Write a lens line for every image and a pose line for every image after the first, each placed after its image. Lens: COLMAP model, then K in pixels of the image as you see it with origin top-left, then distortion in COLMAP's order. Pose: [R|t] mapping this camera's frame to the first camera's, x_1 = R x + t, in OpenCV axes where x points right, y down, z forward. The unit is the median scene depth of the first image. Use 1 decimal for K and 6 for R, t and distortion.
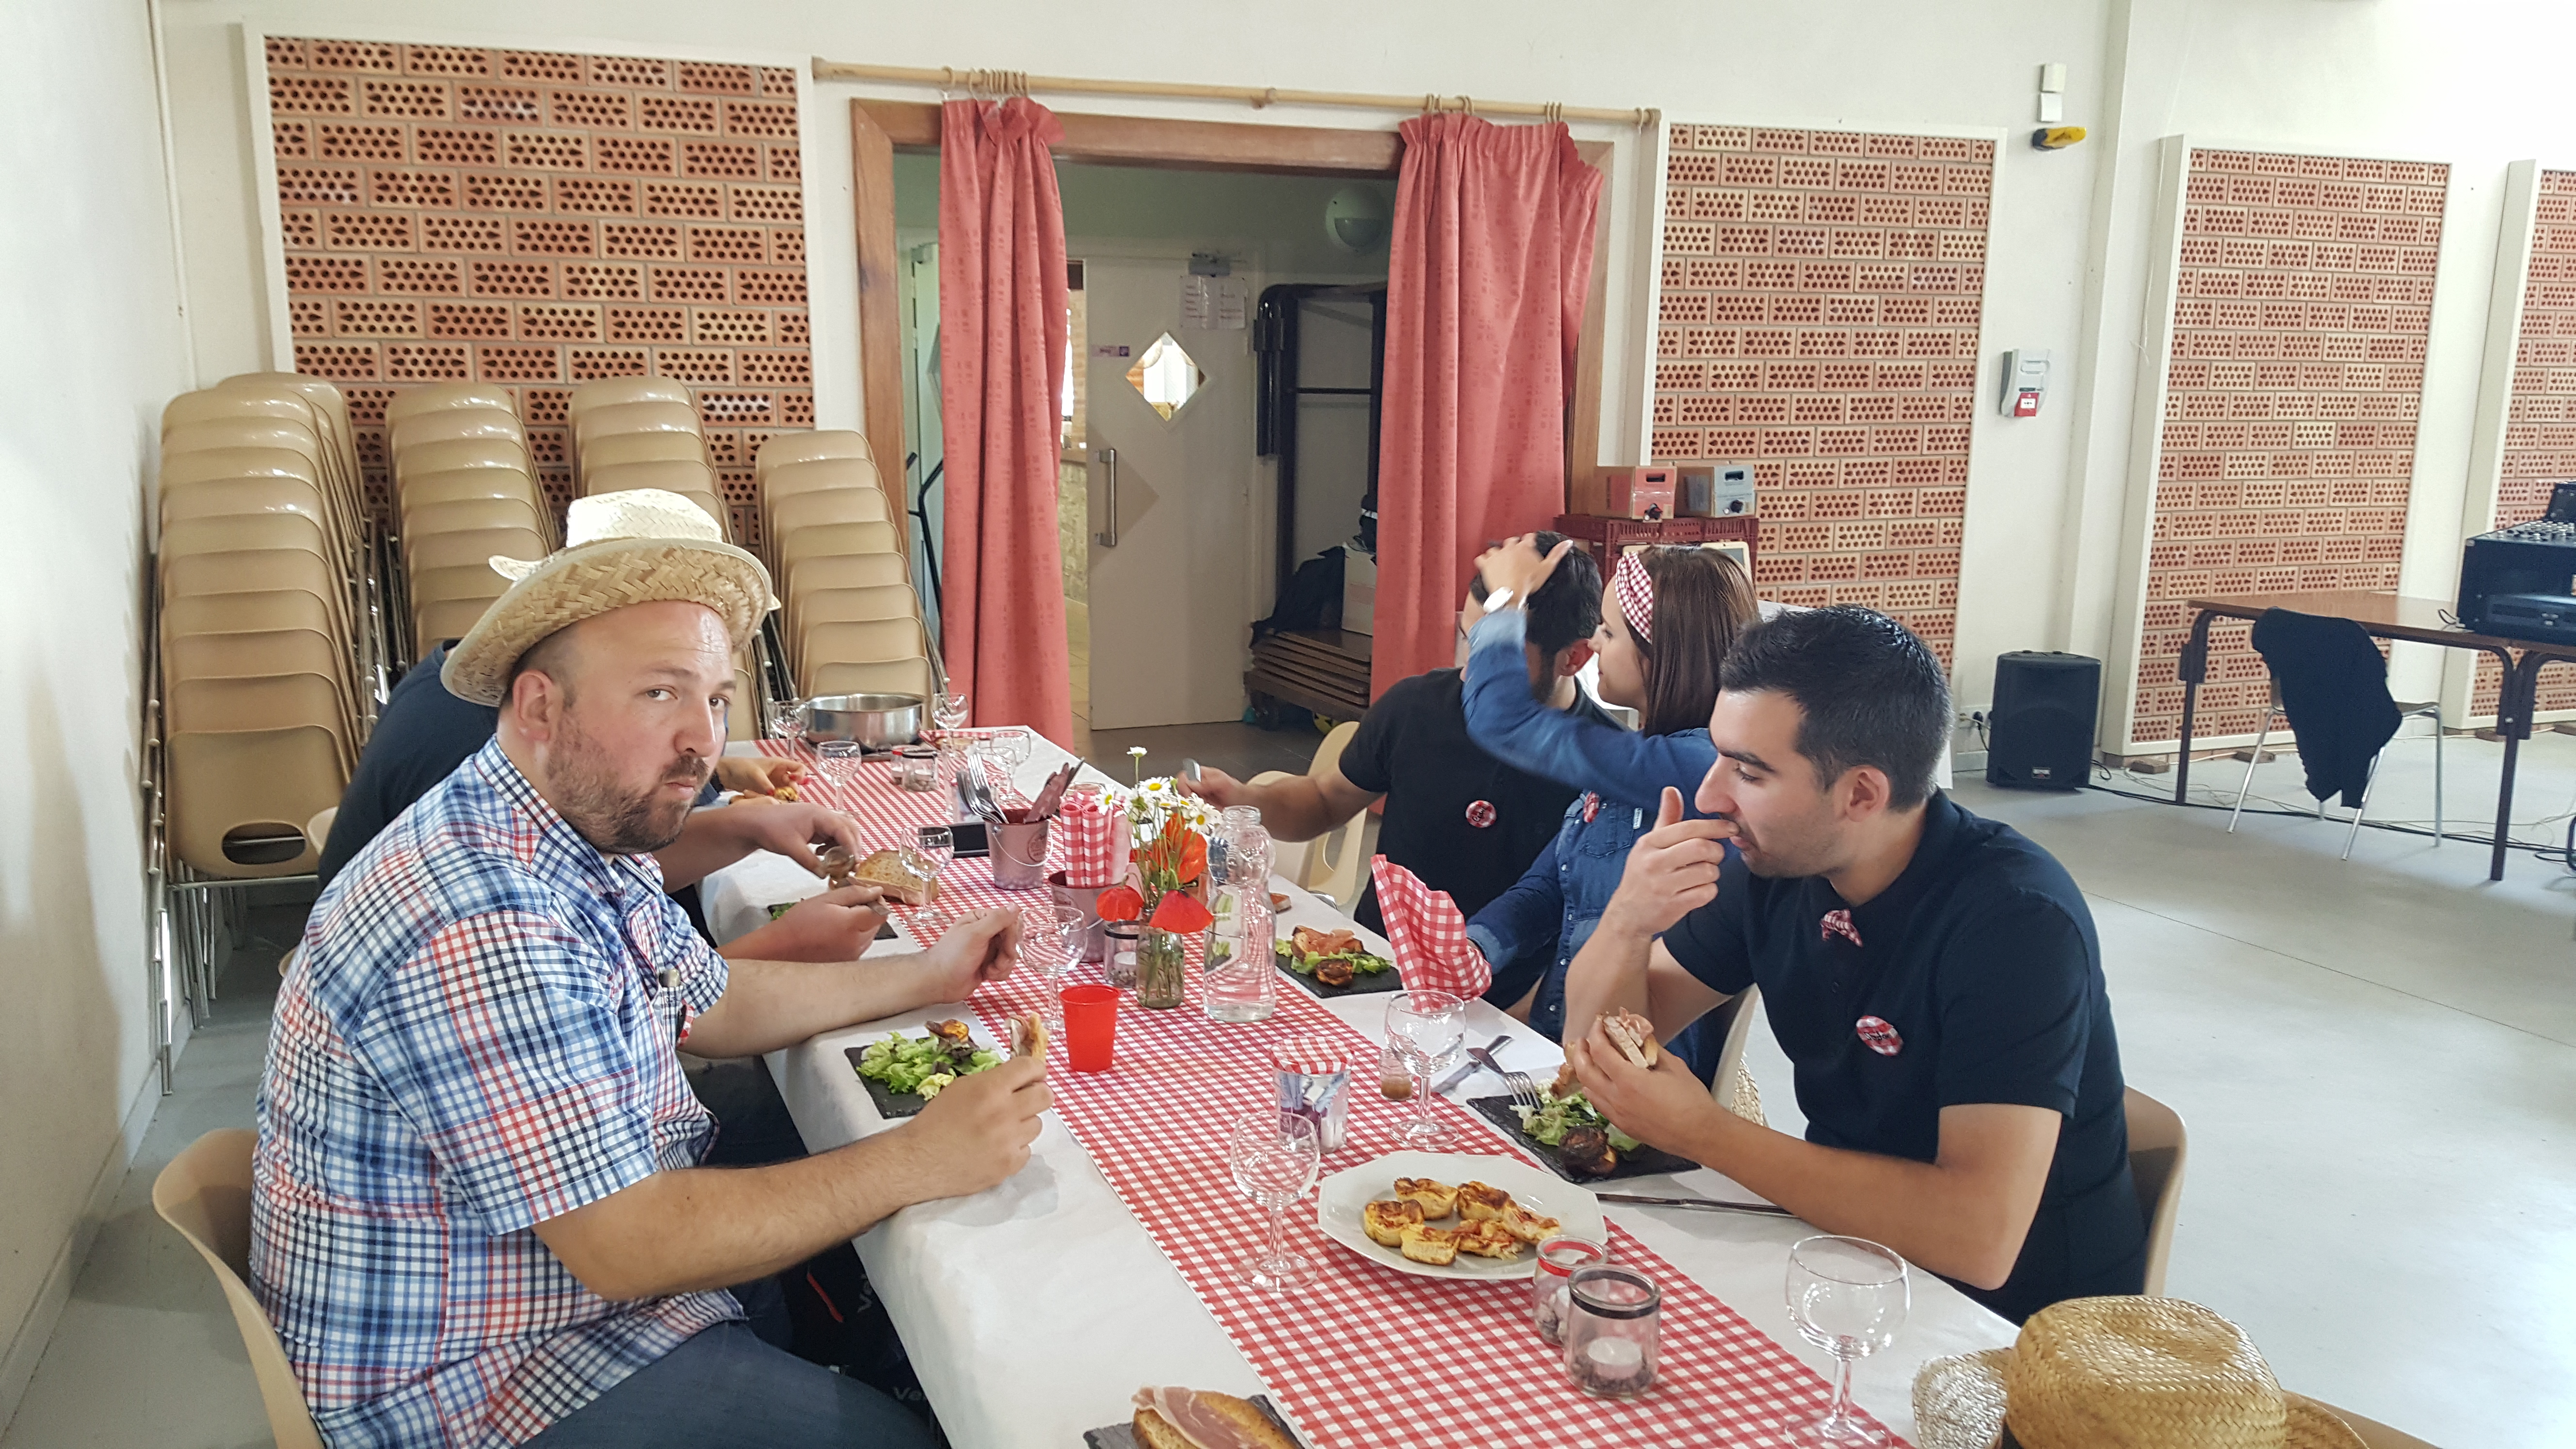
lens RADIAL K [[1914.7, 0, 1234.3], [0, 1914.7, 758.1], [0, 0, 1]] dist [0.125329, -0.157814]
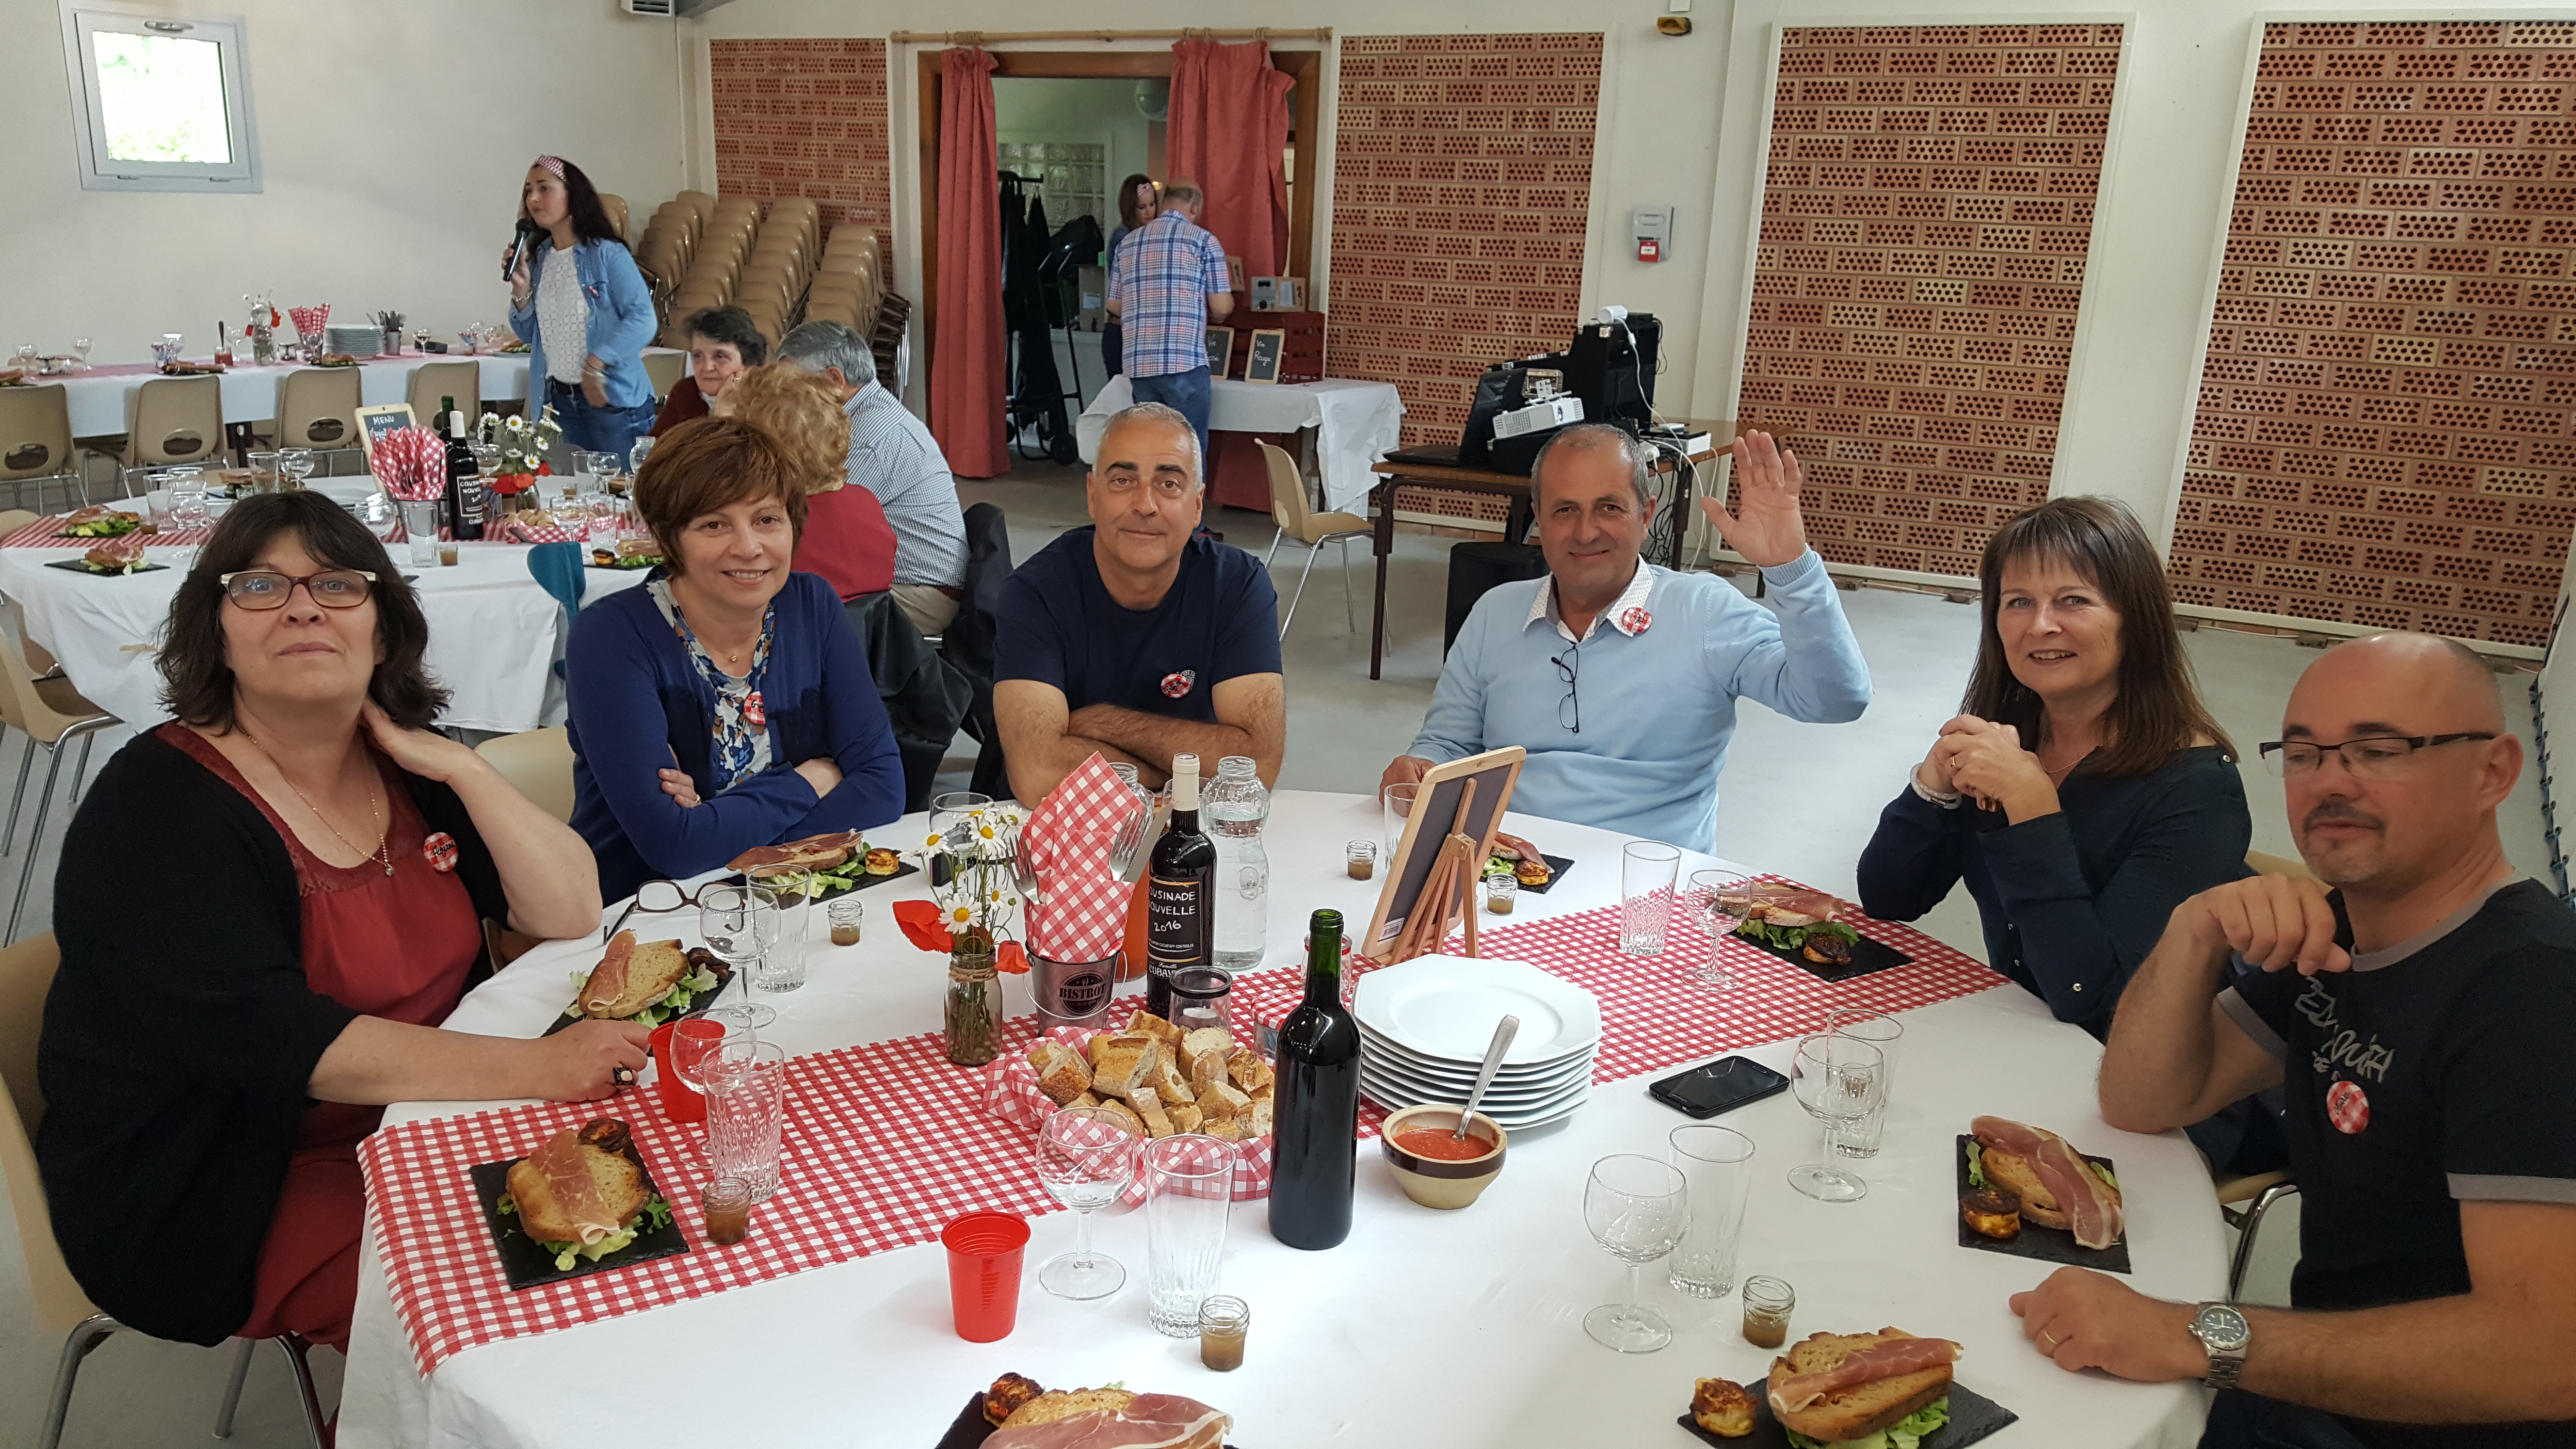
lens RADIAL K [[1914.7, 0, 1228.9], [0, 1914.7, 789.9], [0, 0, 1]] dist [0.125329, -0.157814]
pose [[0.612911, 0.246373, -0.750760, 1.614231], [-0.182826, 0.968581, 0.168597, -0.013694], [0.768710, 0.033923, 0.638697, 0.035787]]
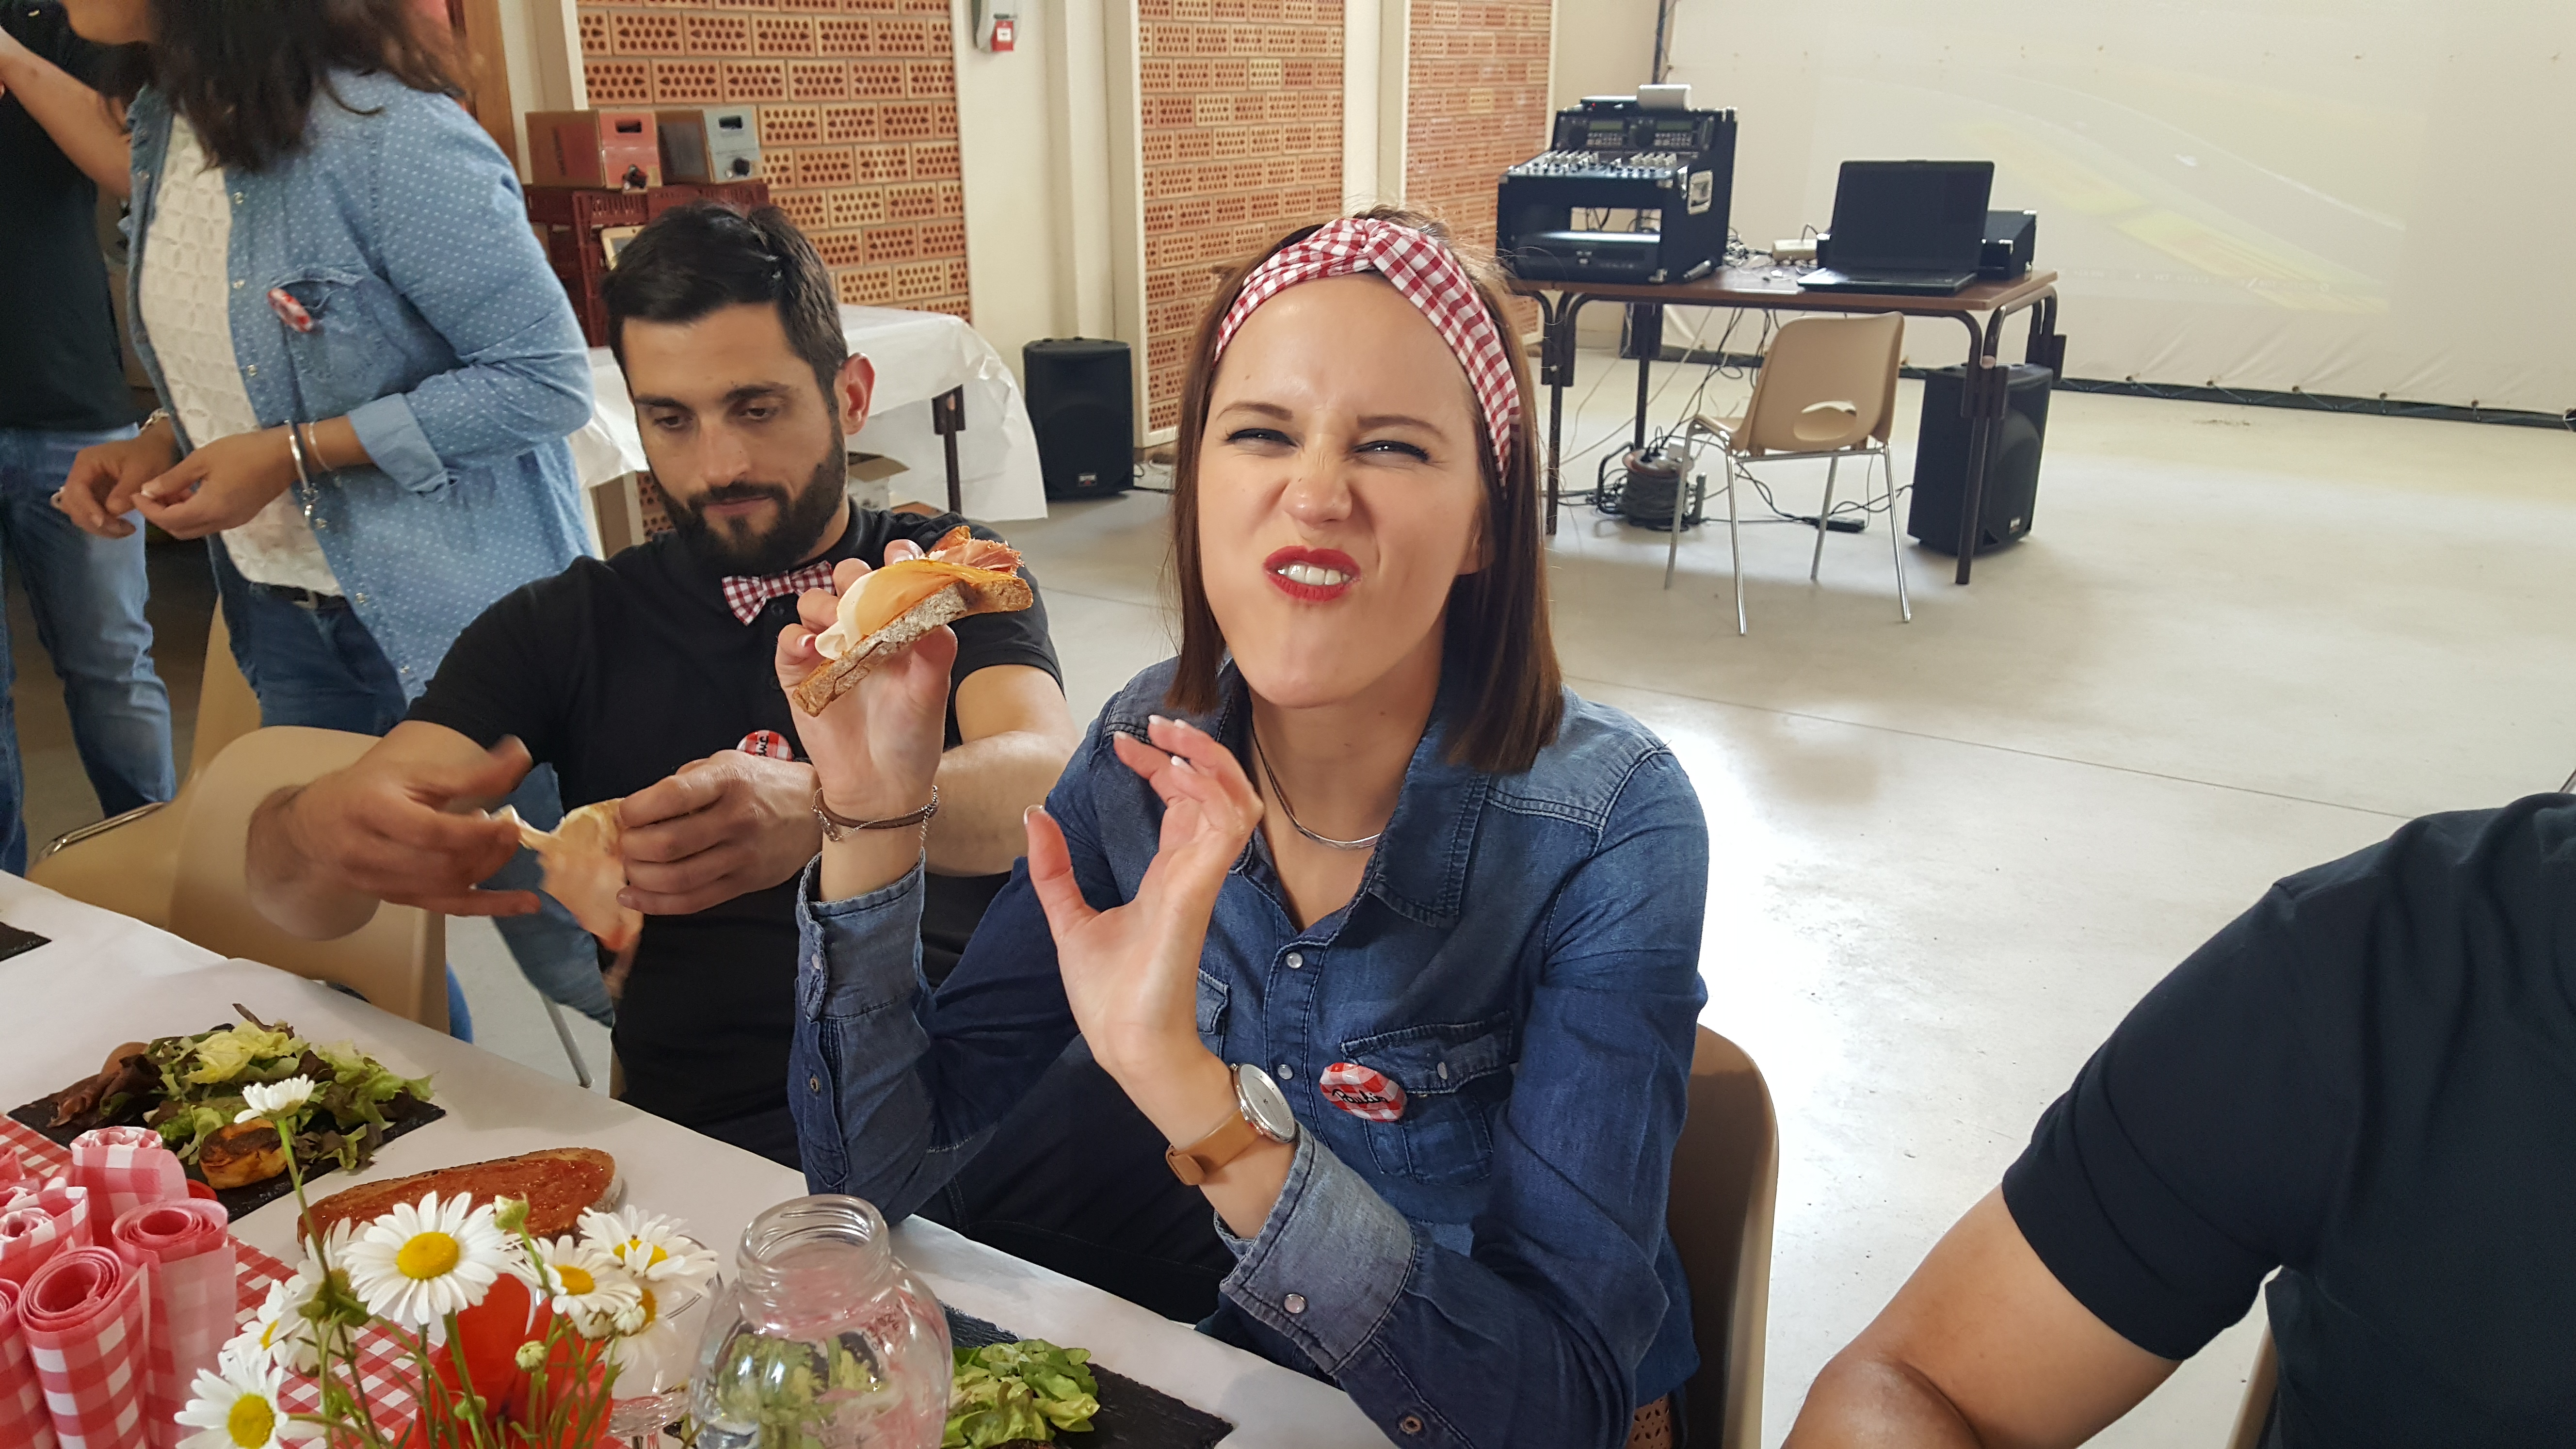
lens RADIAL K [[1914.7, 0, 1237.6], [0, 1914.7, 745.9], [0, 0, 1]] dist [0.125329, -0.157814]
pose [[0.815302, -0.204089, 0.541877, -0.030370], [0.122704, 0.975468, 0.182774, -0.032233], [-0.565885, -0.082526, 0.820343, 0.307722]]
